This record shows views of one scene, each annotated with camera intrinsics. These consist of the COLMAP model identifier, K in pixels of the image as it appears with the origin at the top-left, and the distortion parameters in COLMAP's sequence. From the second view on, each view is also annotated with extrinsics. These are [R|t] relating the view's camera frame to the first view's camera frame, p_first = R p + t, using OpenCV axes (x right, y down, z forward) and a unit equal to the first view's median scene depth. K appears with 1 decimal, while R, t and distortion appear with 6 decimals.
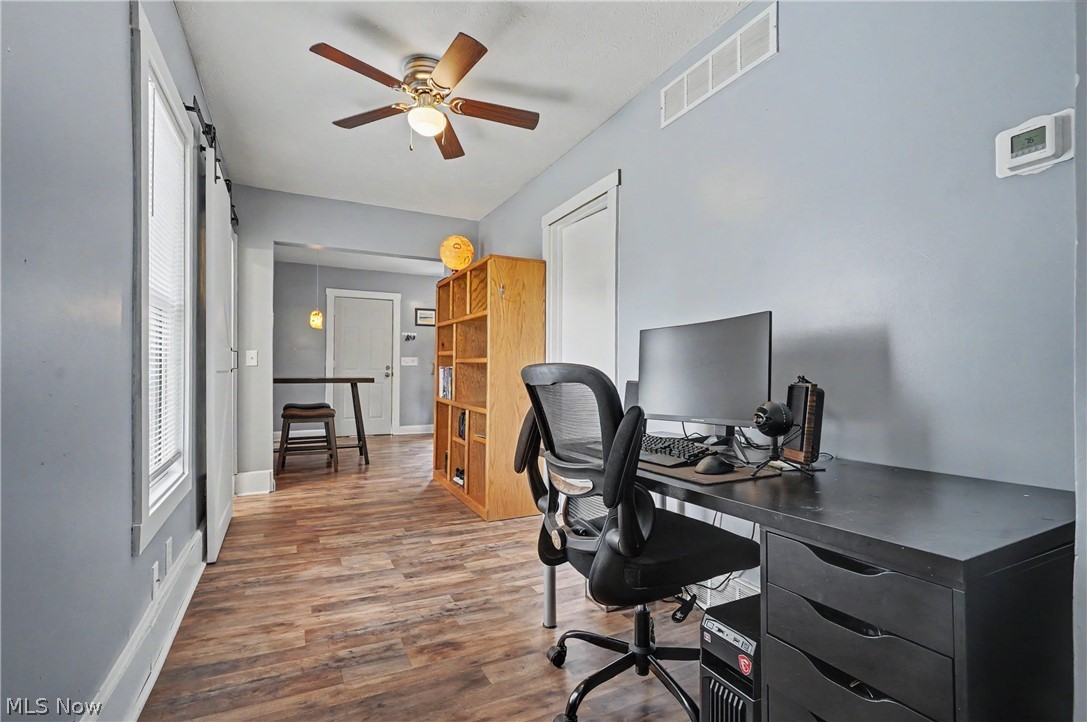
lens RADIAL K [[496.6, 0, 538.7], [0, 496.6, 368.4], [0, 0, 1]] dist [-0.006071, 0.001327]
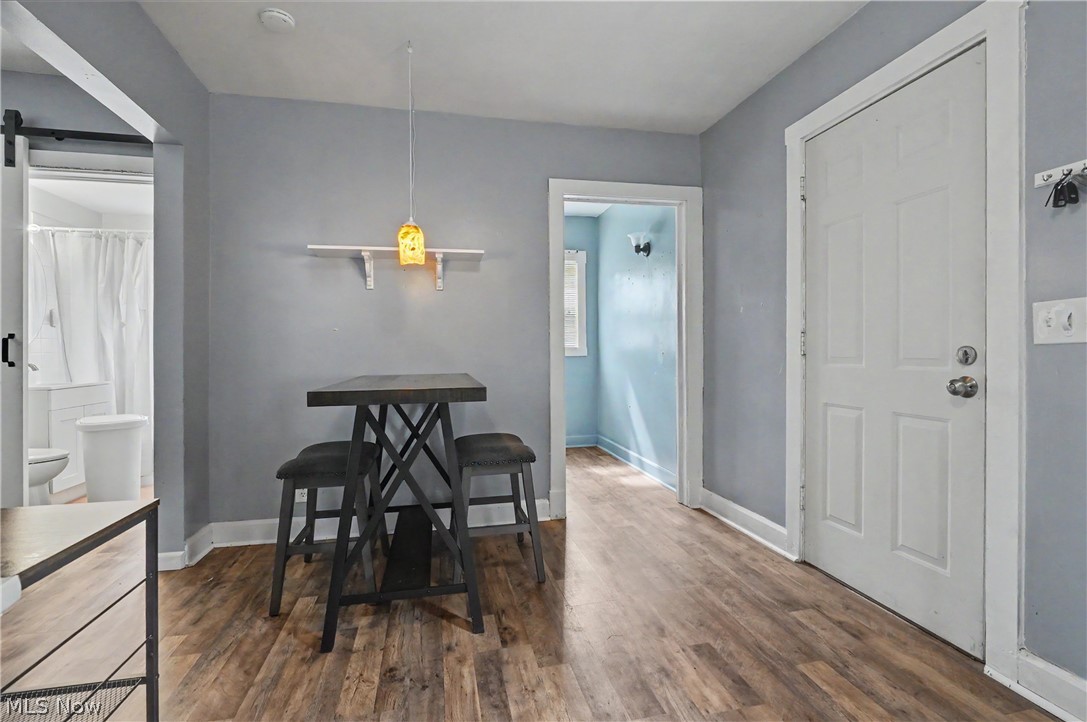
lens RADIAL K [[496.6, 0, 540.3], [0, 496.6, 357.3], [0, 0, 1]] dist [-0.006071, 0.001327]
pose [[-0.248141, 0.007591, -0.968694, -0.119270], [0.007074, 0.999957, 0.006024, -0.009021], [0.968698, -0.005358, -0.248184, 2.476714]]
